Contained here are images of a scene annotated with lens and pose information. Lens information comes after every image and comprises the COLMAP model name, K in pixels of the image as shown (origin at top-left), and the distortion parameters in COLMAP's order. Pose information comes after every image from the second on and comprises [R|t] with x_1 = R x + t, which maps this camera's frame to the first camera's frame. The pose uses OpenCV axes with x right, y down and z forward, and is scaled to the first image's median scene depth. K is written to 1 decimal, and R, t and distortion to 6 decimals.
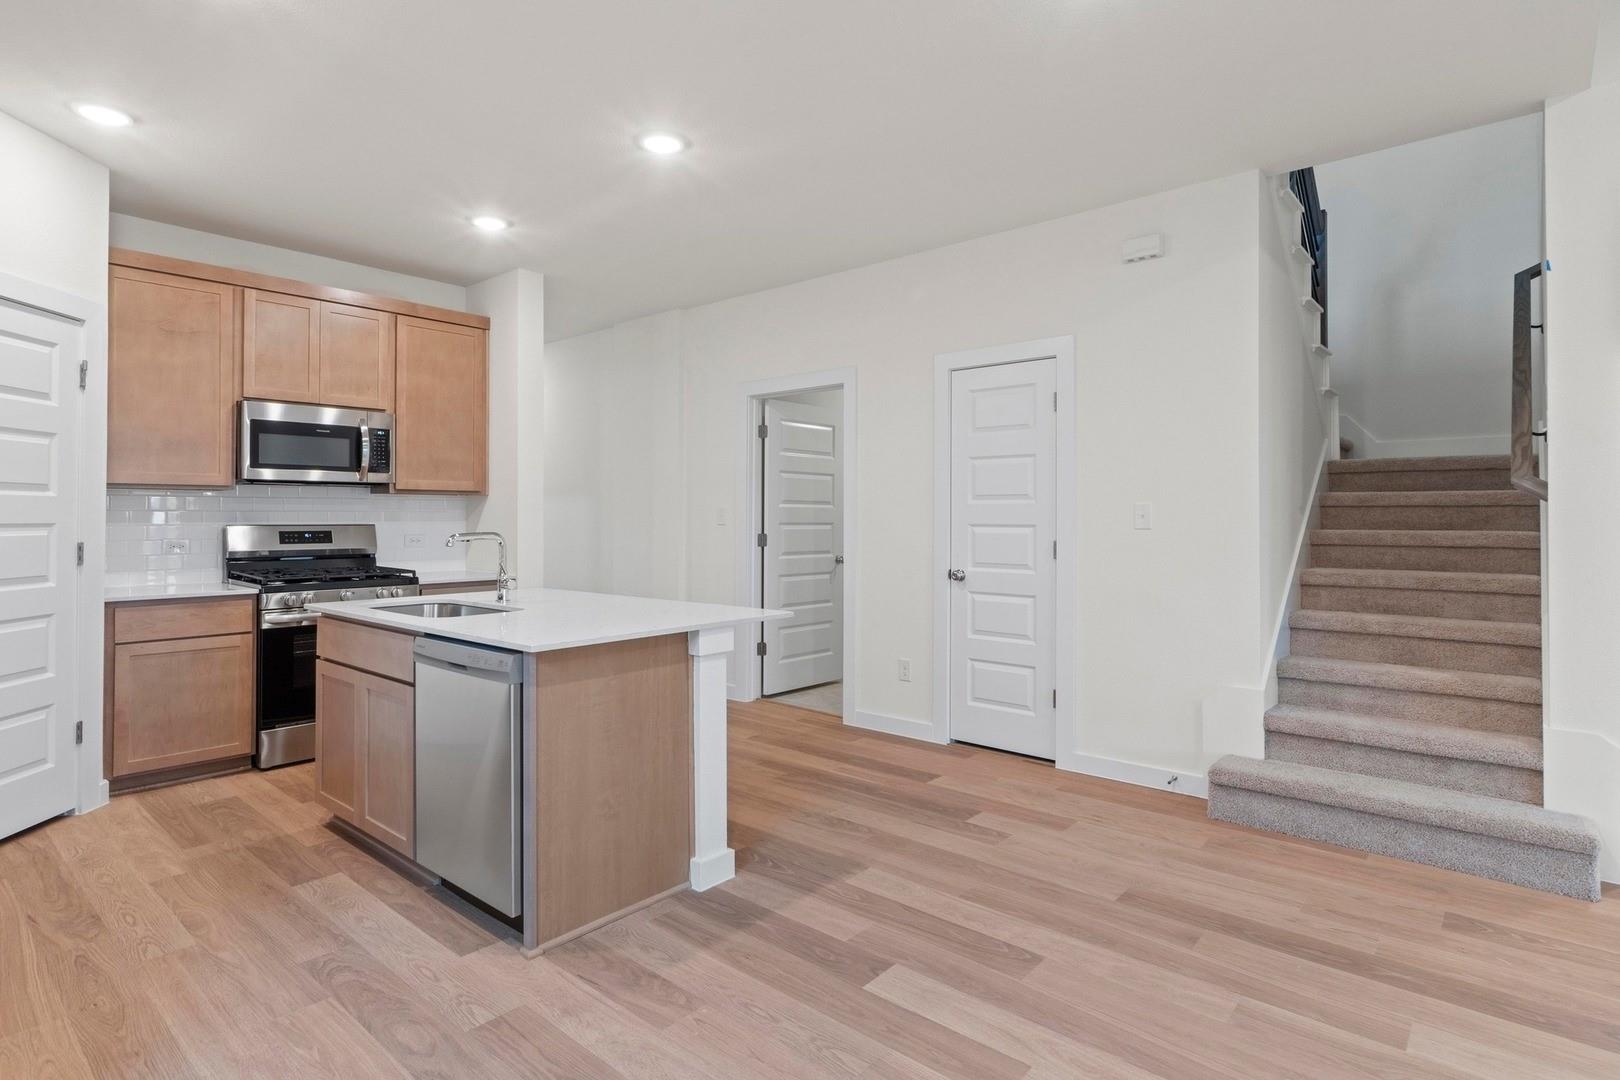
lens RADIAL K [[838.1, 0, 818.0], [0, 838.1, 506.4], [0, 0, 1]] dist [-0.007046, 0.003091]
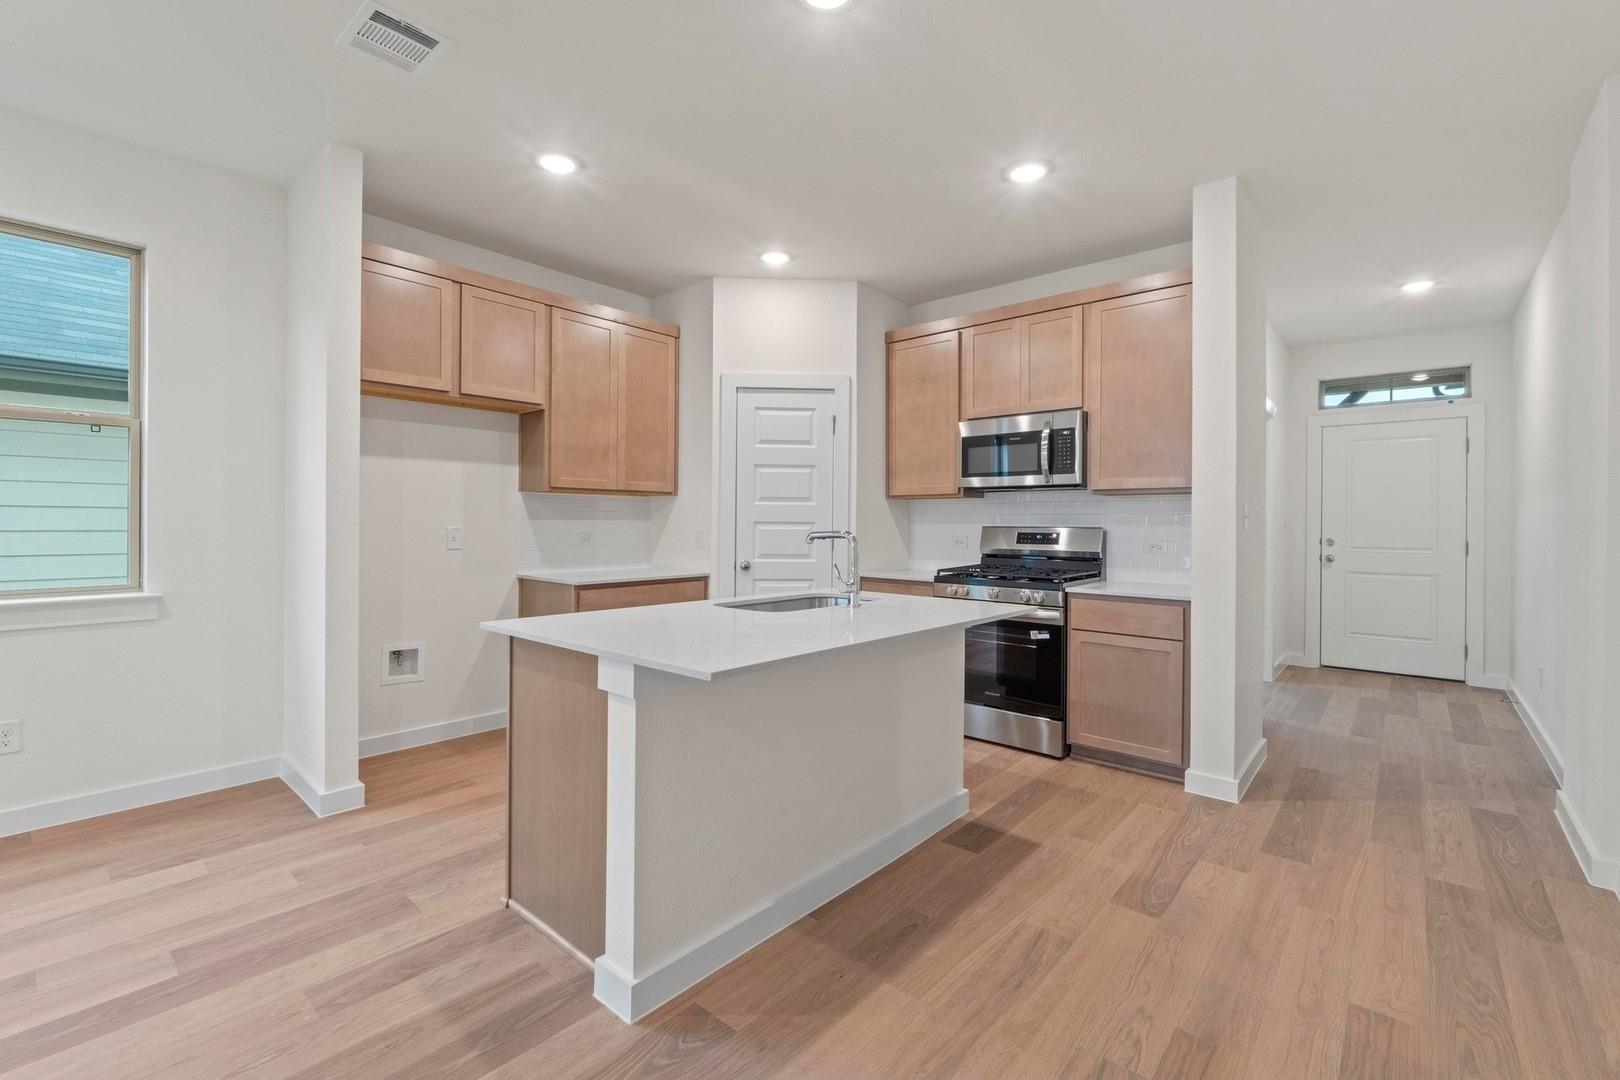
lens RADIAL K [[703.6, 0, 805.2], [0, 703.6, 520.5], [0, 0, 1]] dist [-0.004686, -0.000719]
pose [[-0.014255, -0.002813, -0.999894, 0.399788], [0.003662, 0.999989, -0.002865, 0.020321], [0.999892, -0.003703, -0.014245, 0.954482]]
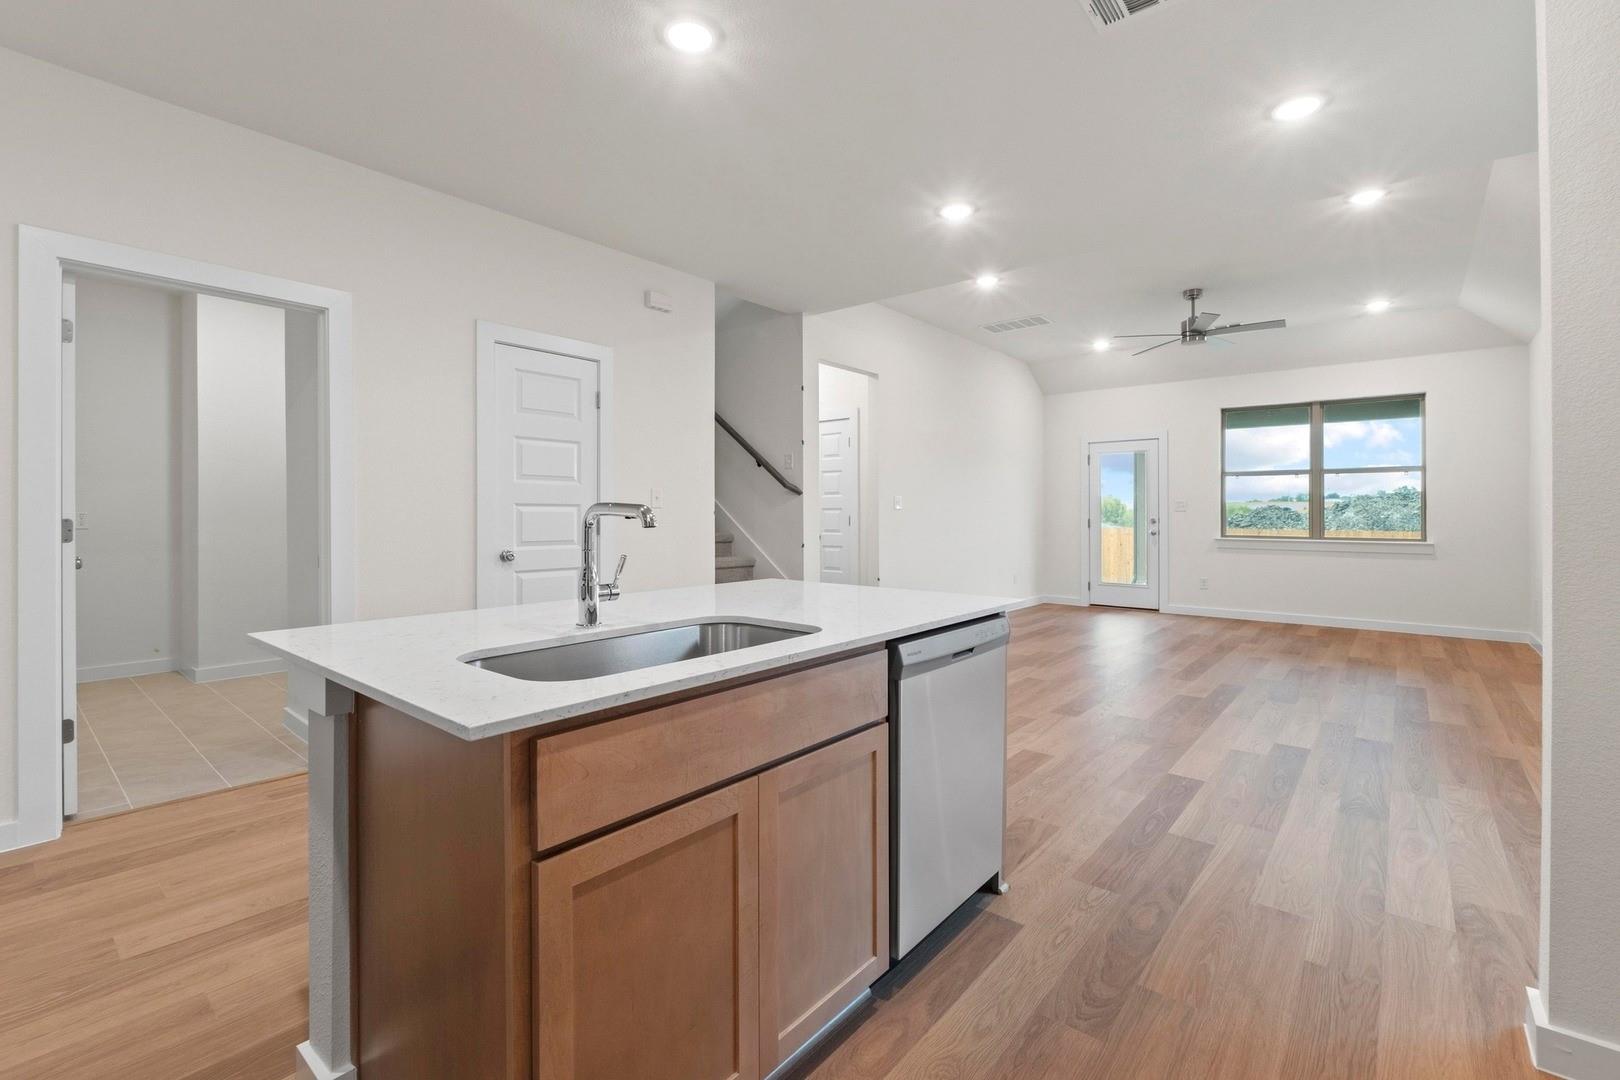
lens RADIAL K [[703.6, 0, 810.0], [0, 703.6, 511.3], [0, 0, 1]] dist [-0.004686, -0.000719]
pose [[-0.006038, 0.001603, 0.999980, -0.849158], [-0.014748, 0.999890, -0.001692, 0.034164], [-0.999873, -0.014758, -0.006014, 0.852319]]
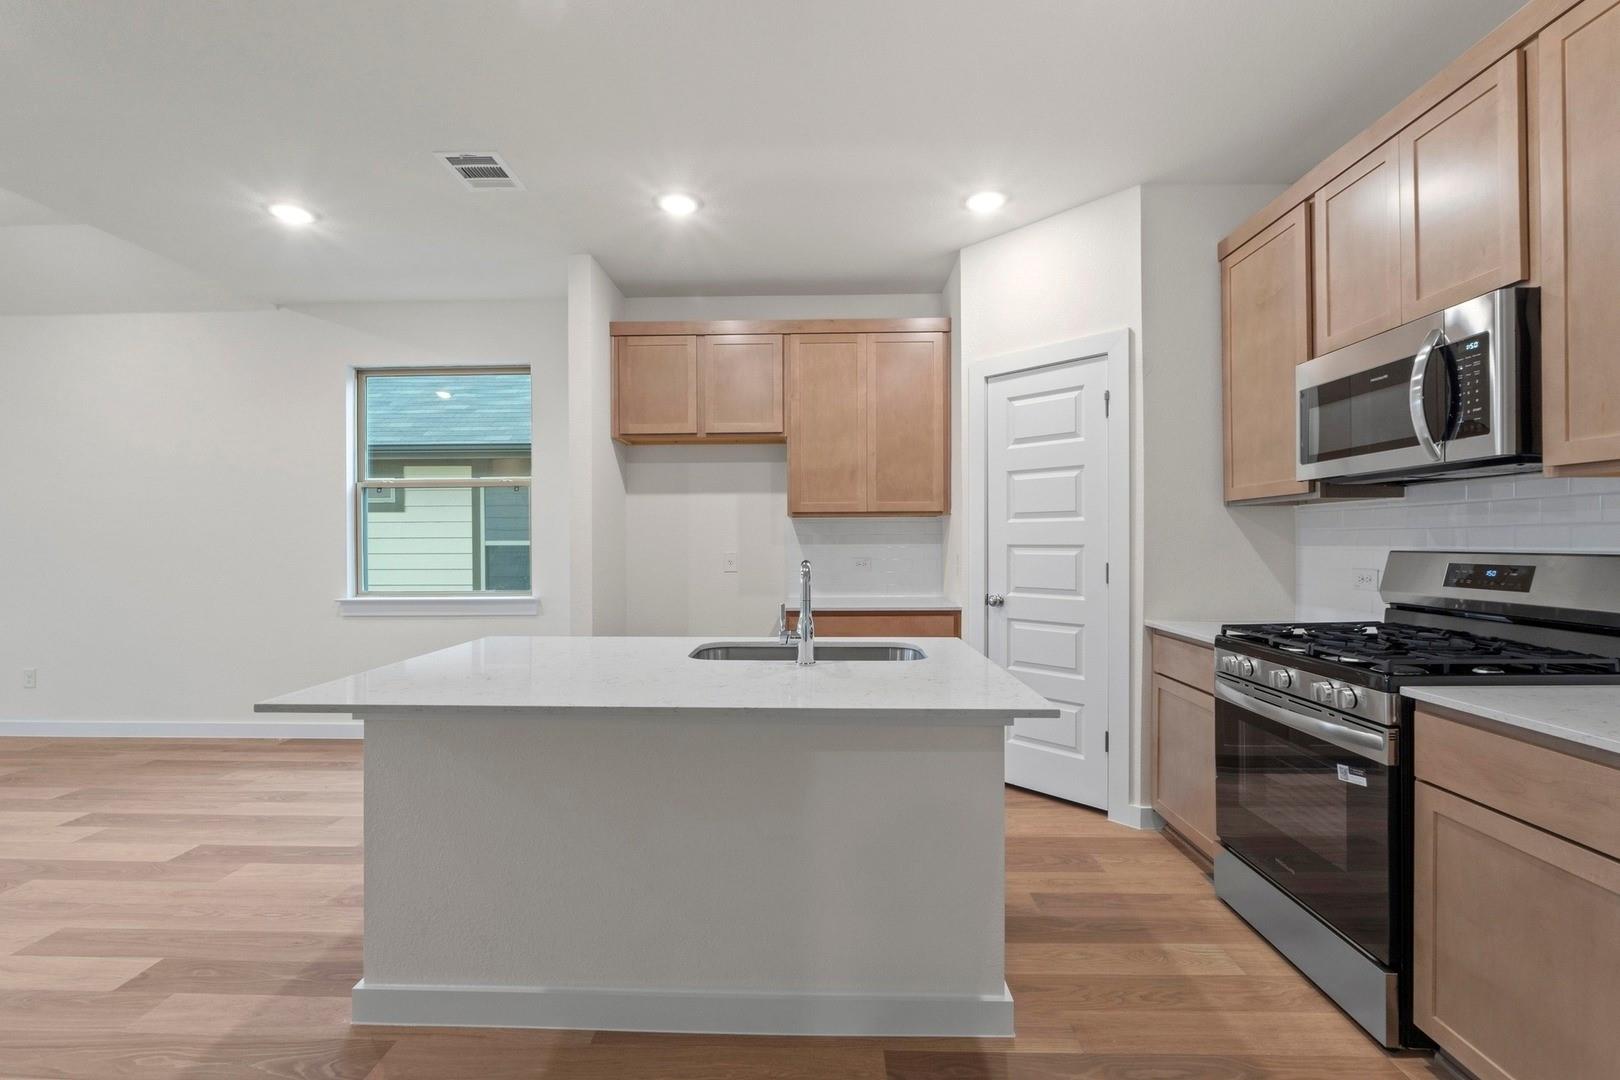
lens RADIAL K [[703.6, 0, 801.6], [0, 703.6, 542.6], [0, 0, 1]] dist [-0.004686, -0.000719]
pose [[-0.782267, 0.003310, -0.622935, -0.021565], [0.010207, 0.999920, -0.007505, 0.019627], [0.622860, -0.012229, -0.782238, 1.437148]]
